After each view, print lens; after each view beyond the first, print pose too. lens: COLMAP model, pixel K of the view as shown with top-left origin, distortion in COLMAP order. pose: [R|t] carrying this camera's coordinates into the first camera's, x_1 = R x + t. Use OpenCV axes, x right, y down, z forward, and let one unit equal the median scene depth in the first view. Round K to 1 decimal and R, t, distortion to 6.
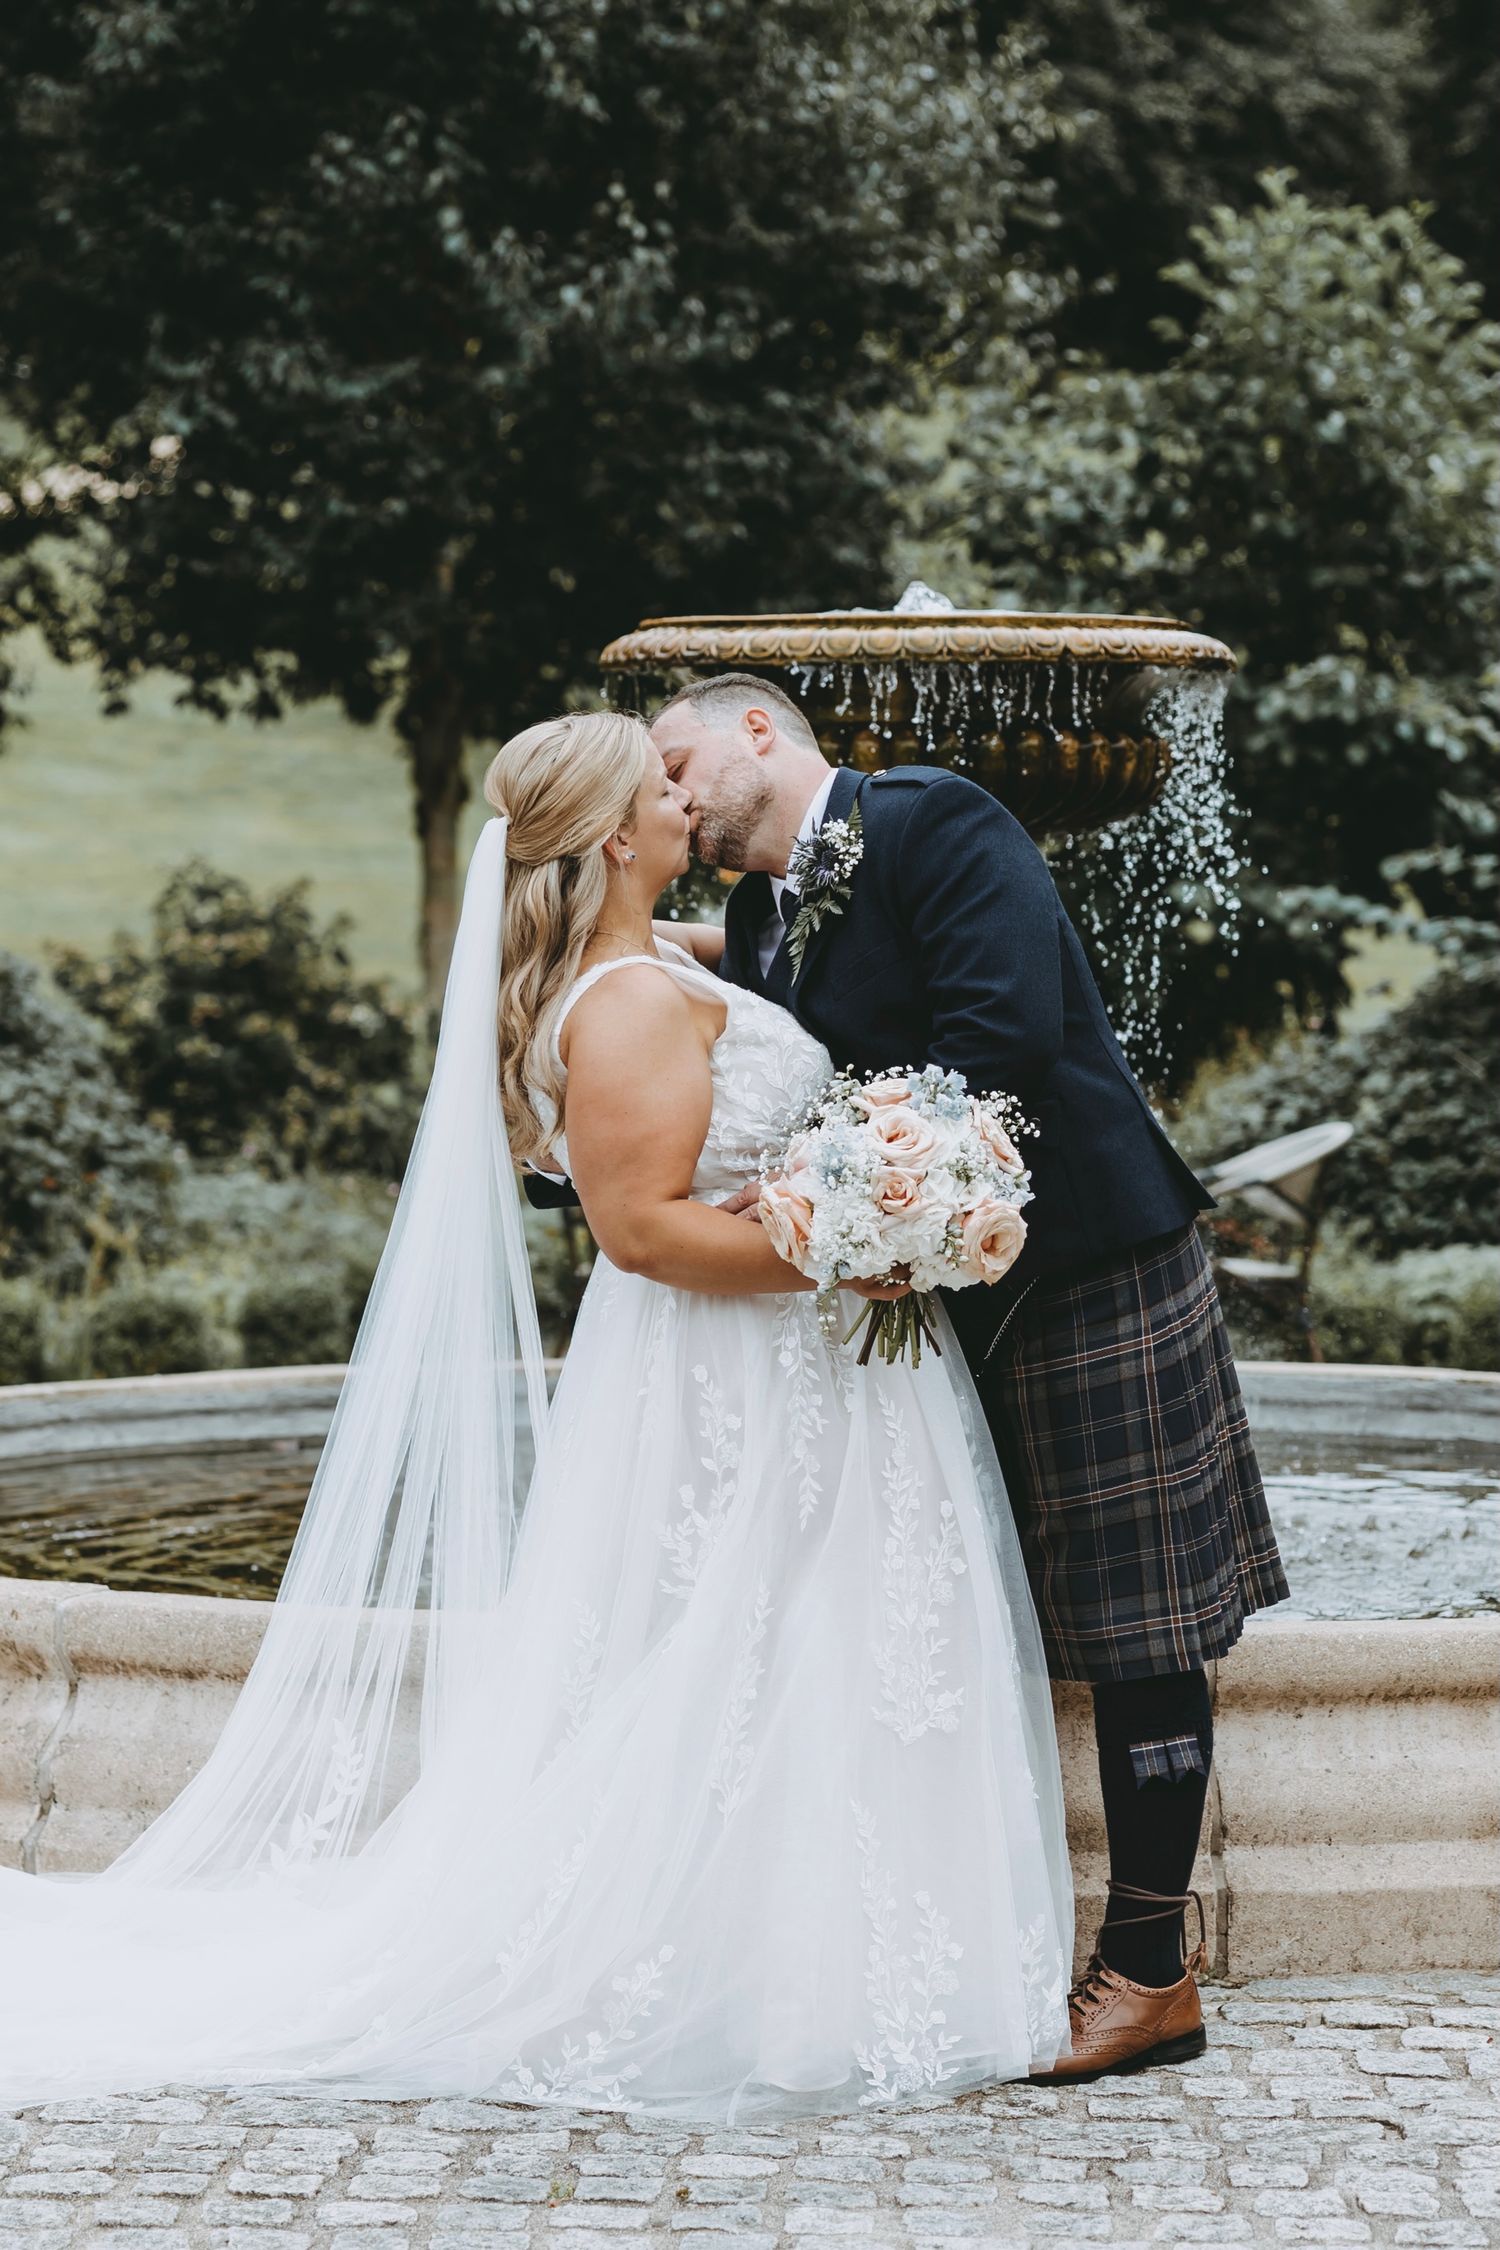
lens RADIAL K [[4292.0, 0, 643.6], [0, 4292.0, 1123.9], [0, 0, 1]] dist [0.029974, -0.174277]
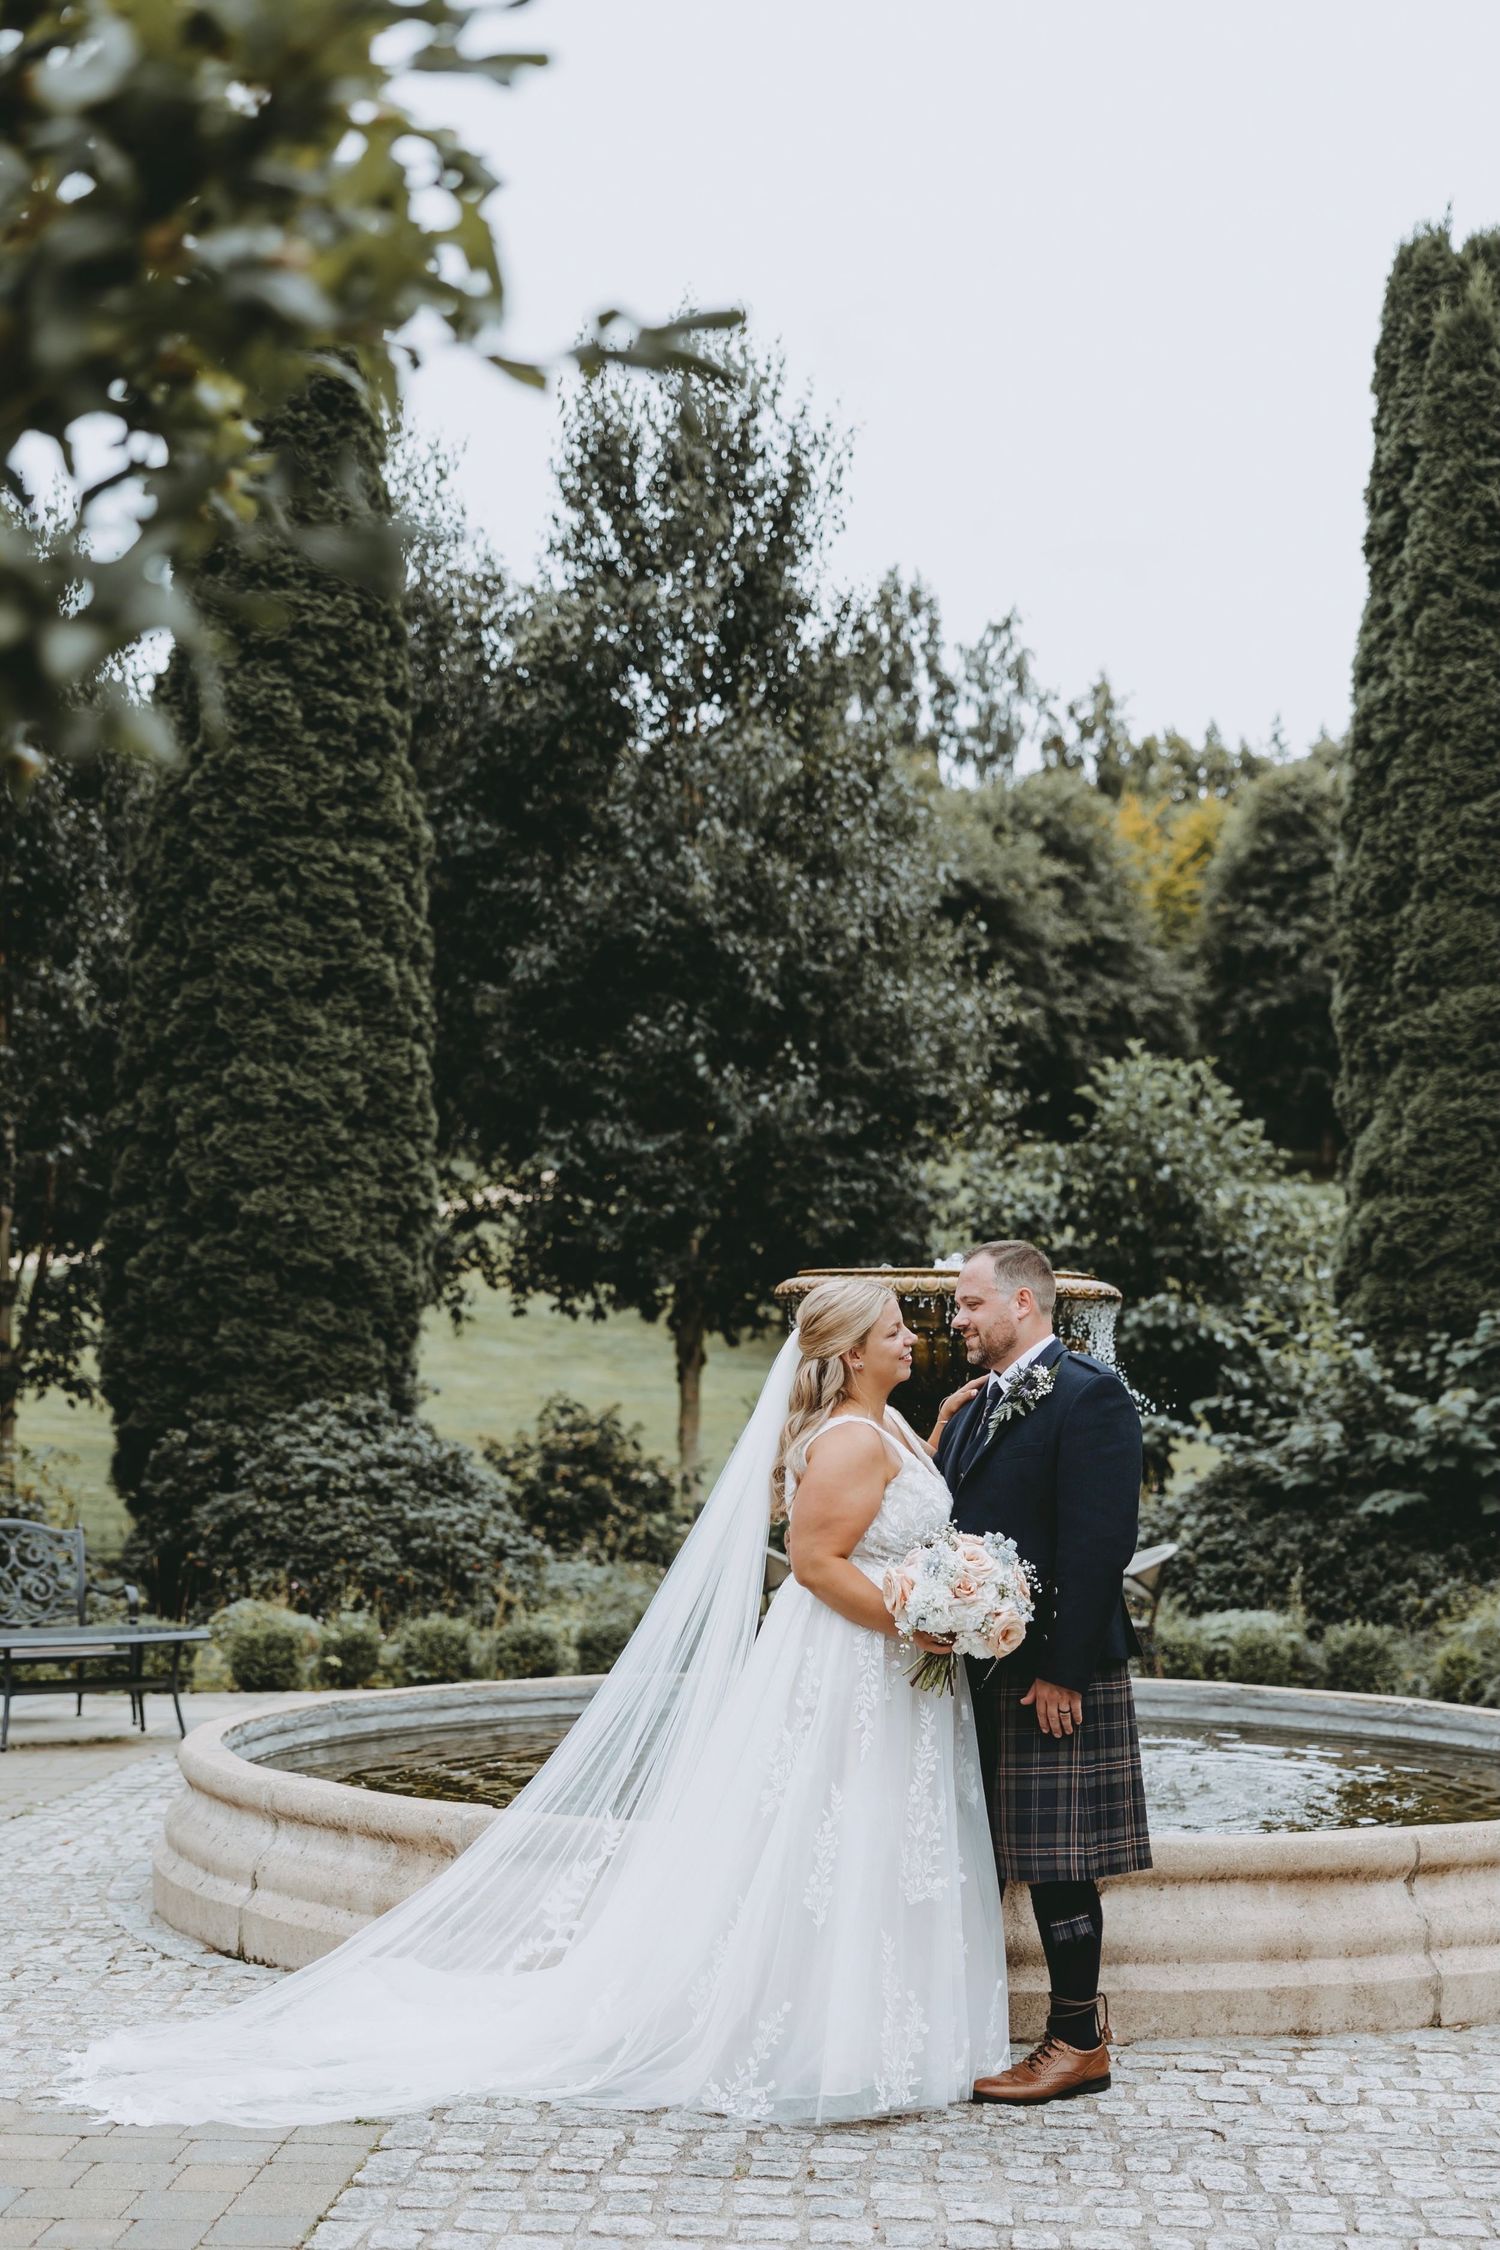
lens RADIAL K [[2595.2, 0, 750.0], [0, 2595.2, 1125.0], [0, 0, 1]] dist [-0.008993, -0.035241]
pose [[0.999734, 0.011730, -0.019846, 0.000197], [-0.014998, 0.984722, -0.173488, 0.018033], [0.017508, 0.173739, 0.984636, -0.133208]]
